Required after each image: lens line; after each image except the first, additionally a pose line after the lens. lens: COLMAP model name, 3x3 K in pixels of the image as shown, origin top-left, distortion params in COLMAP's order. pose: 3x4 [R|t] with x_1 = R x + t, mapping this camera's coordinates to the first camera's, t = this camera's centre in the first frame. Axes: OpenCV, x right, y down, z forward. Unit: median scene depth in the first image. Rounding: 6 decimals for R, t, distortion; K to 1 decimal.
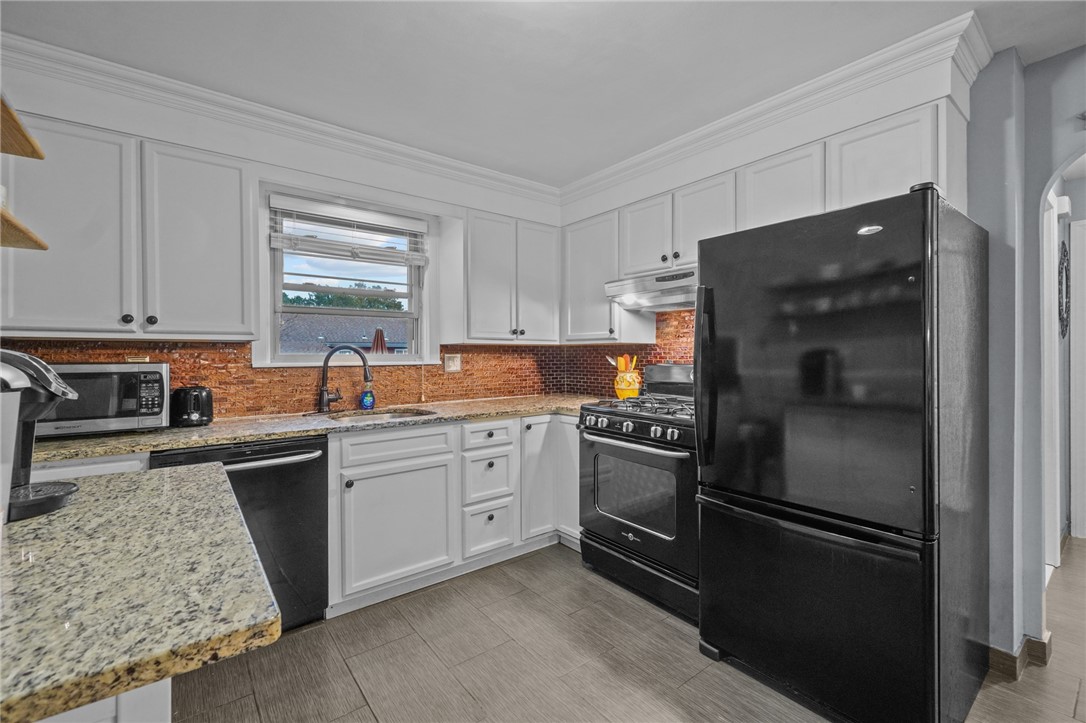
lens RADIAL K [[463.4, 0, 541.8], [0, 463.4, 356.3], [0, 0, 1]] dist [0.008439, -0.001978]
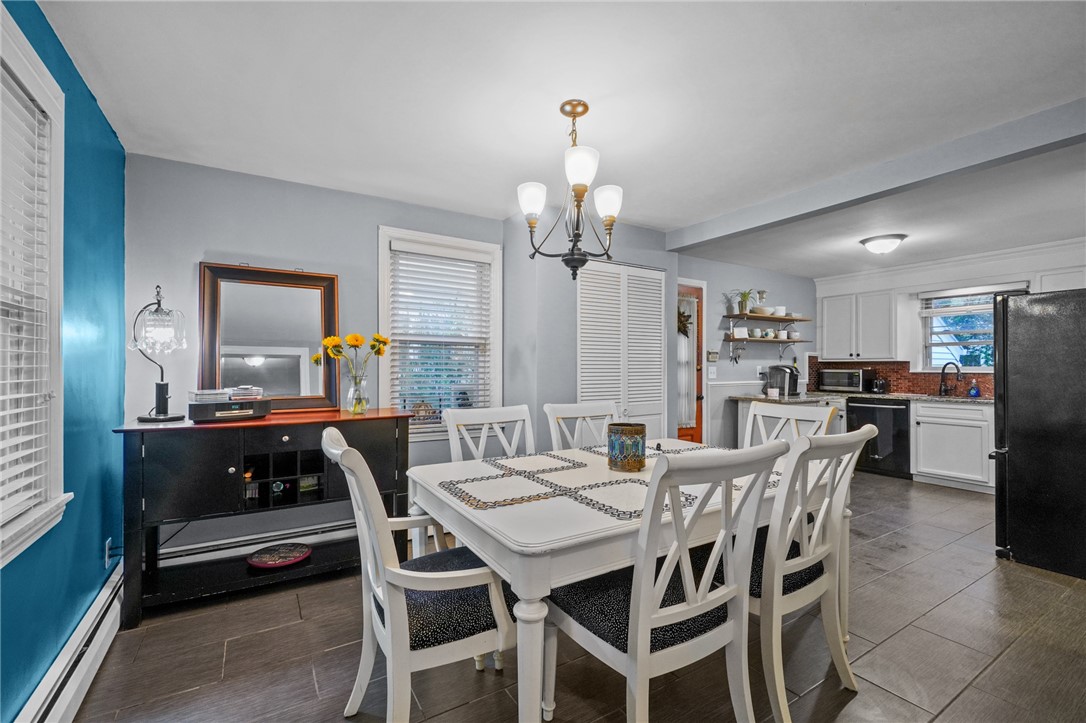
lens RADIAL K [[463.4, 0, 540.6], [0, 463.4, 363.8], [0, 0, 1]] dist [0.008439, -0.001978]
pose [[-0.110862, -0.001789, -0.993834, 2.140465], [-0.004427, 0.999989, -0.001306, -0.008198], [0.993826, 0.004255, -0.110869, -0.621610]]
